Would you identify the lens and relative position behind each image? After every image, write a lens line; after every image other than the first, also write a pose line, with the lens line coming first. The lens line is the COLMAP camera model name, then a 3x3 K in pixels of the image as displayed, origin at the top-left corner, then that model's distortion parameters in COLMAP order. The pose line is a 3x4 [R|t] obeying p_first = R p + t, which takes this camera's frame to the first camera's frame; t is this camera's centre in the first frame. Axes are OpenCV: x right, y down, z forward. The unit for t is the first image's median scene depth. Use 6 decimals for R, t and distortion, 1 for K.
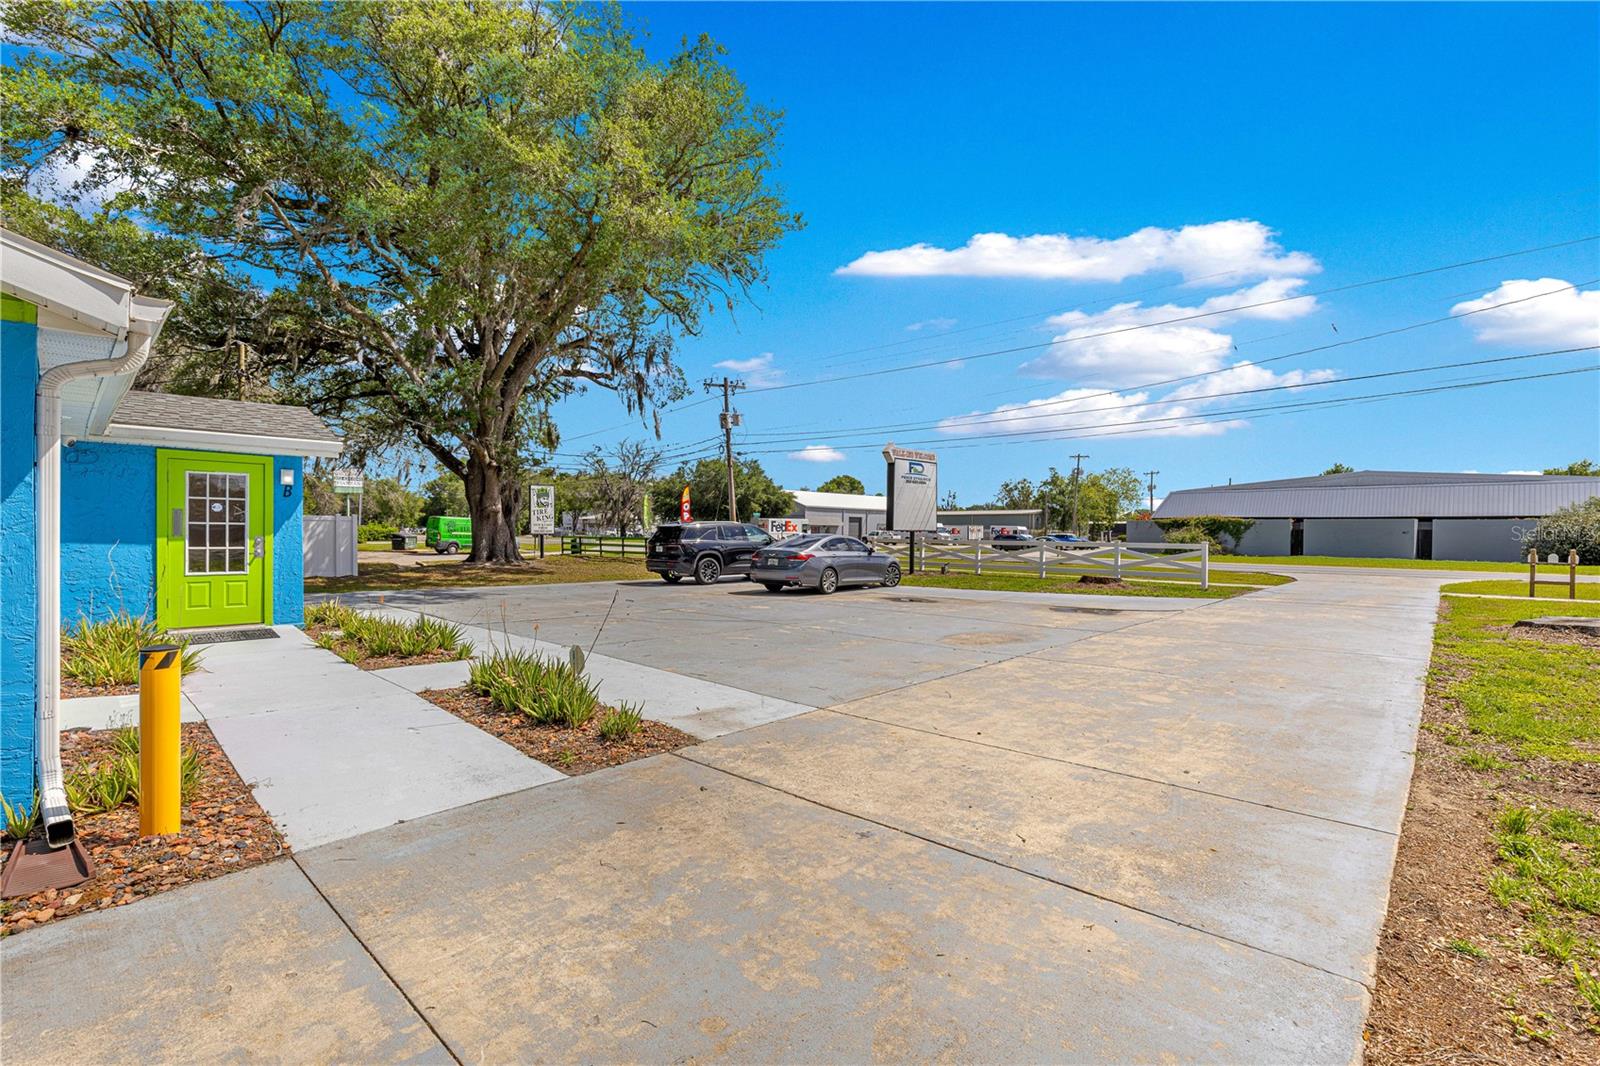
lens RADIAL K [[717.0, 0, 808.7], [0, 717.0, 535.1], [0, 0, 1]] dist [0.012589, -0.002642]
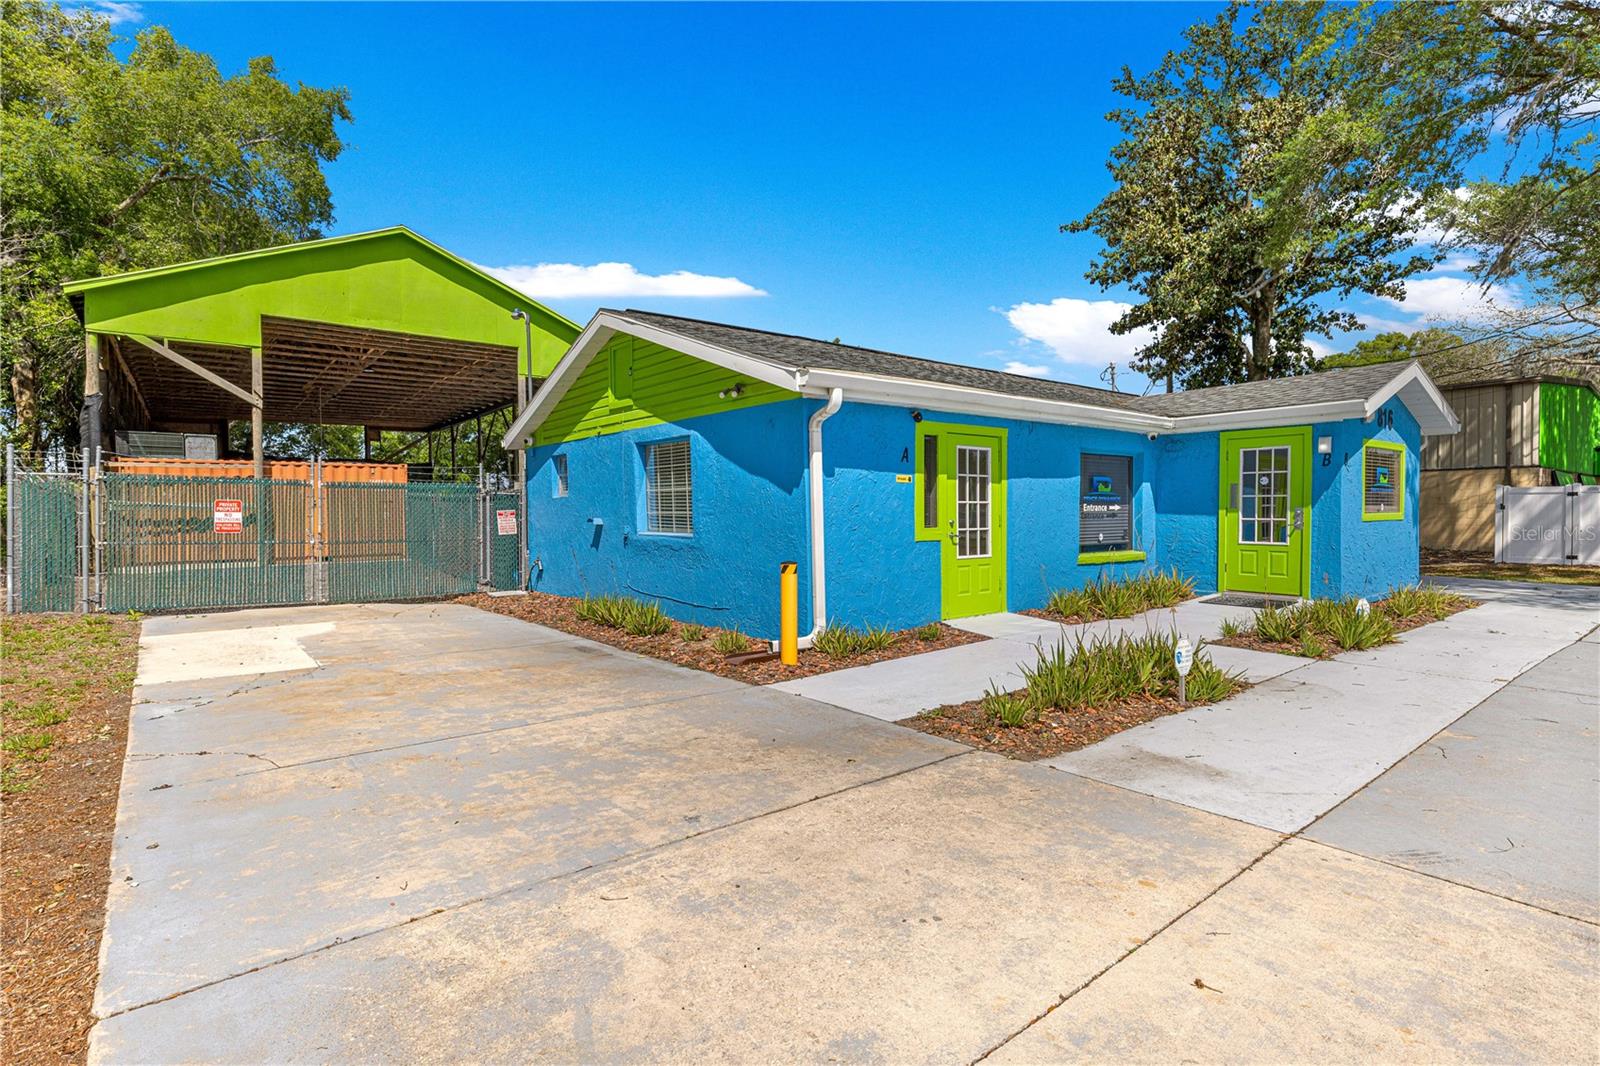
lens RADIAL K [[773.2, 0, 803.7], [0, 773.2, 530.8], [0, 0, 1]] dist [-0.001894, 0.002548]
pose [[-0.143701, 0.016104, -0.989490, 0.732312], [0.000657, 0.999869, 0.016177, 0.030121], [0.989621, 0.001675, -0.143692, 0.926848]]
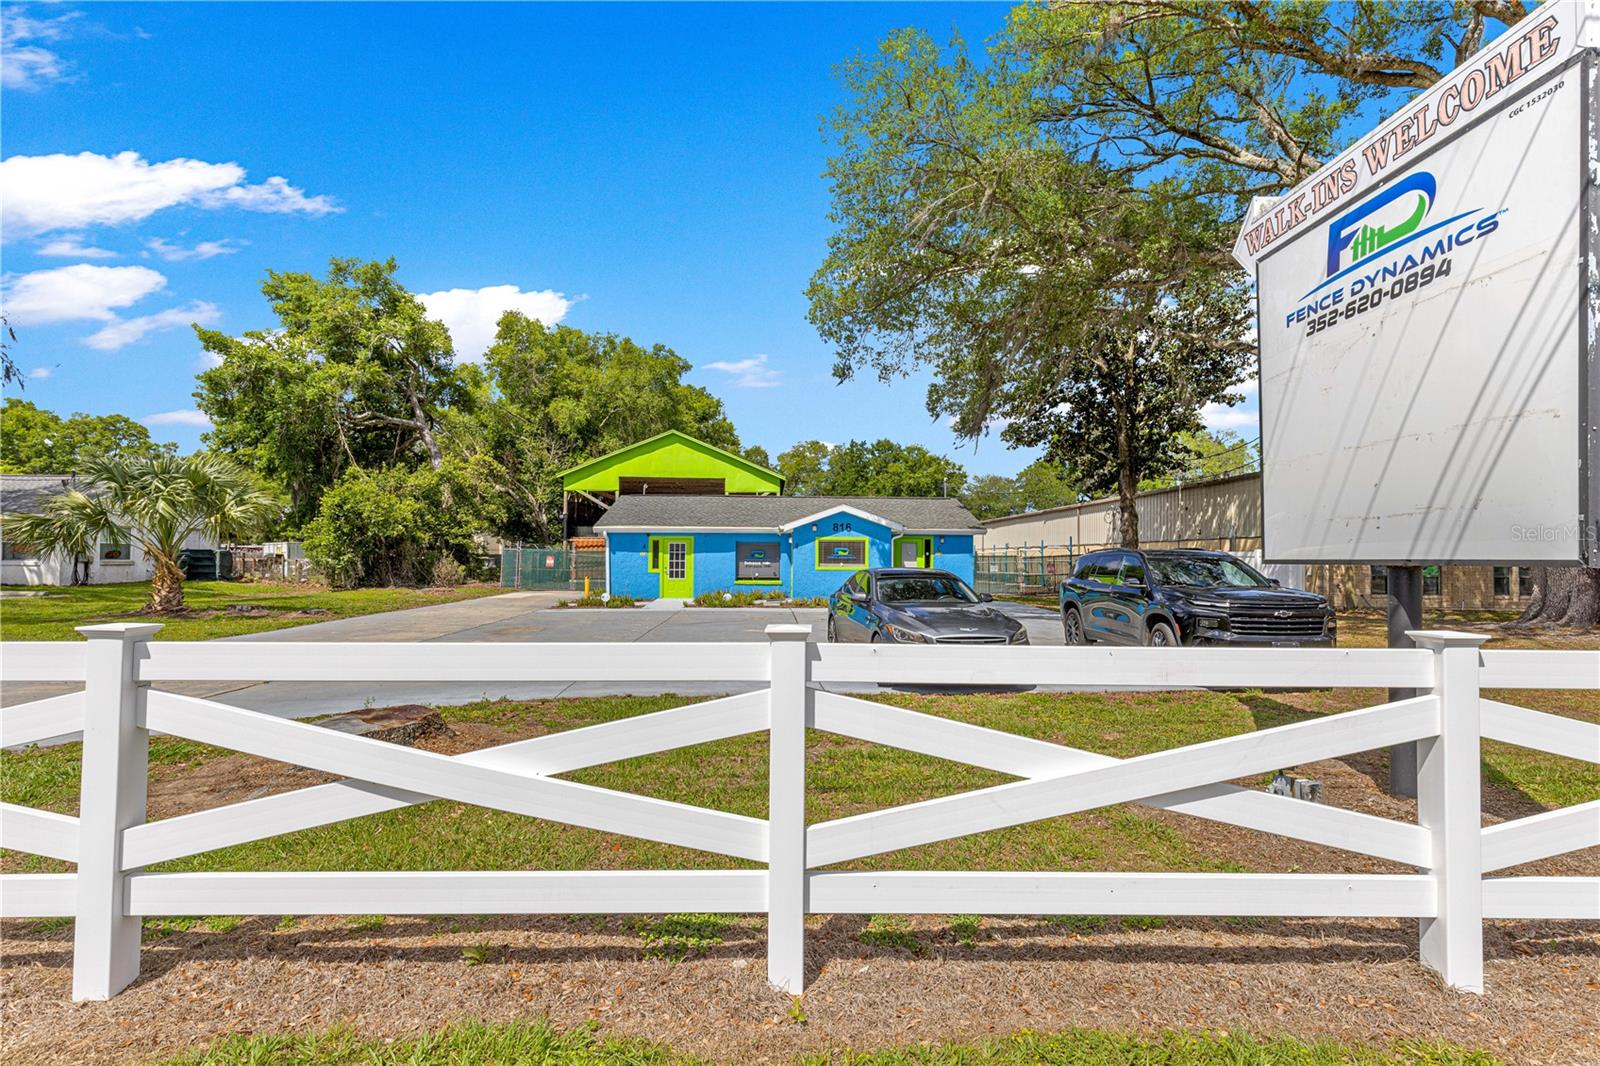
lens RADIAL K [[717.0, 0, 803.1], [0, 717.0, 534.1], [0, 0, 1]] dist [0.012589, -0.002642]
pose [[-0.688479, -0.036079, -0.724358, 2.012369], [-0.013827, 0.999233, -0.036629, -0.024716], [0.725124, -0.015202, -0.688450, 5.321473]]
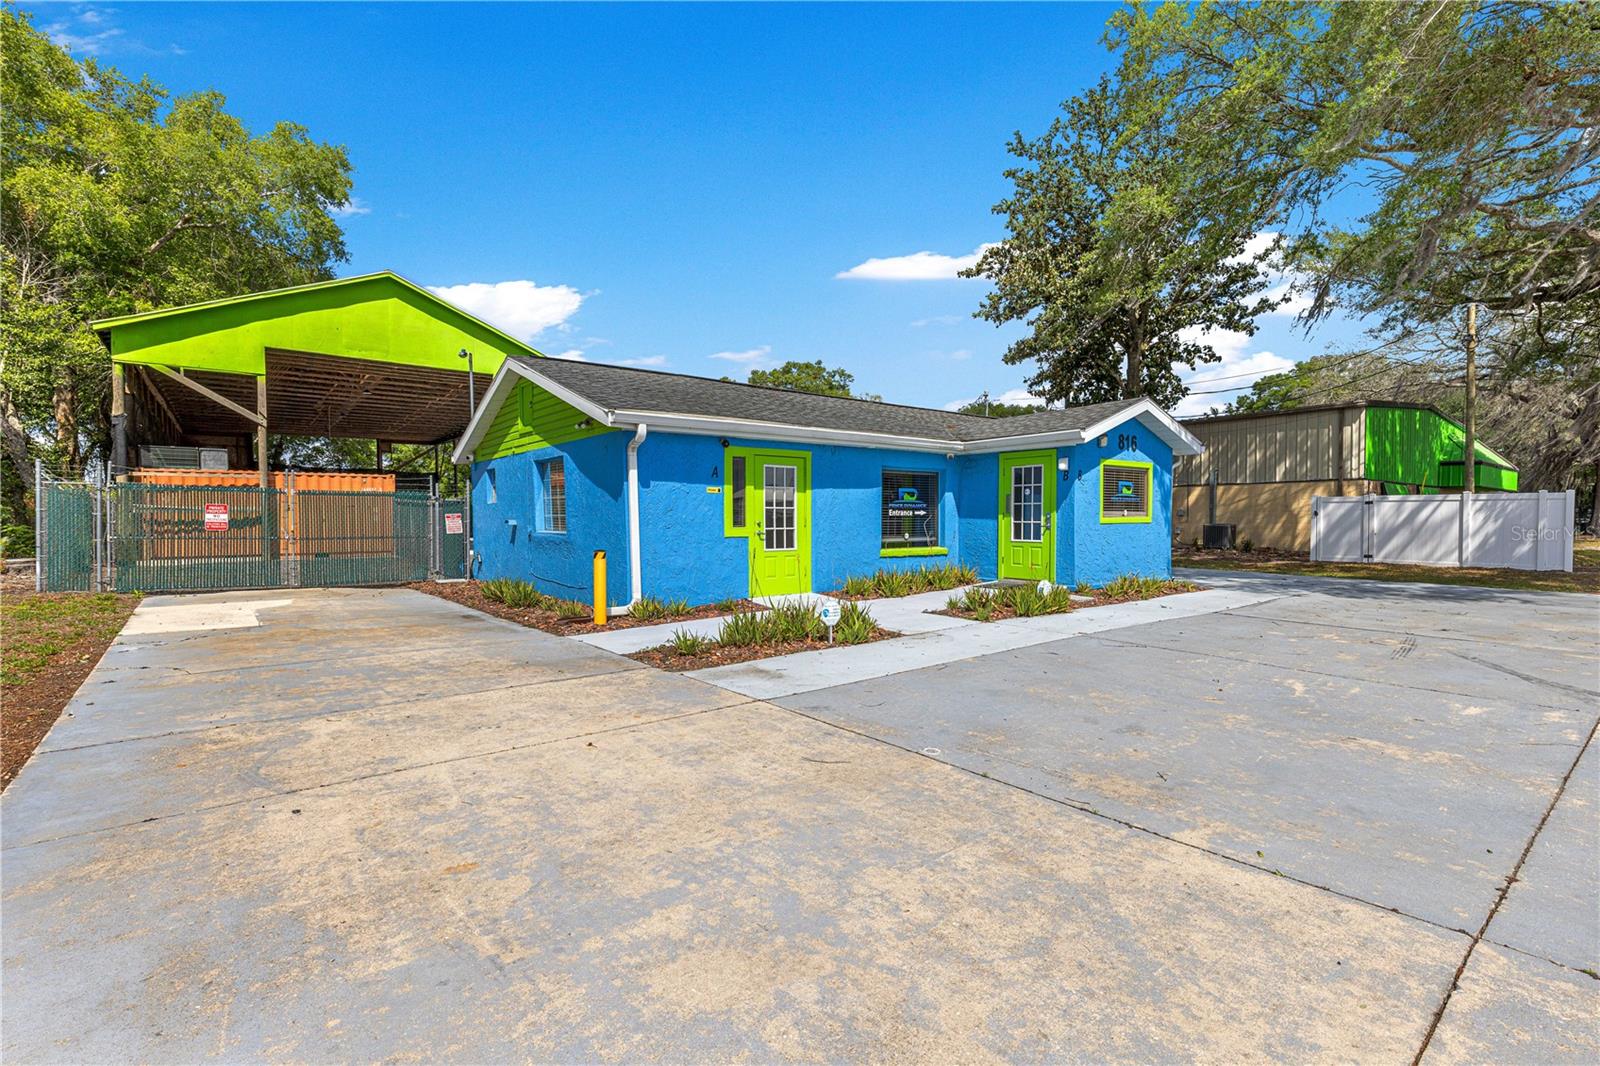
lens RADIAL K [[717.0, 0, 802.7], [0, 717.0, 538.4], [0, 0, 1]] dist [0.012589, -0.002642]
pose [[-0.146639, 0.019403, -0.989000, 1.049078], [-0.002452, 0.999797, 0.019979, 0.042573], [0.989187, 0.005354, -0.146562, 1.458761]]
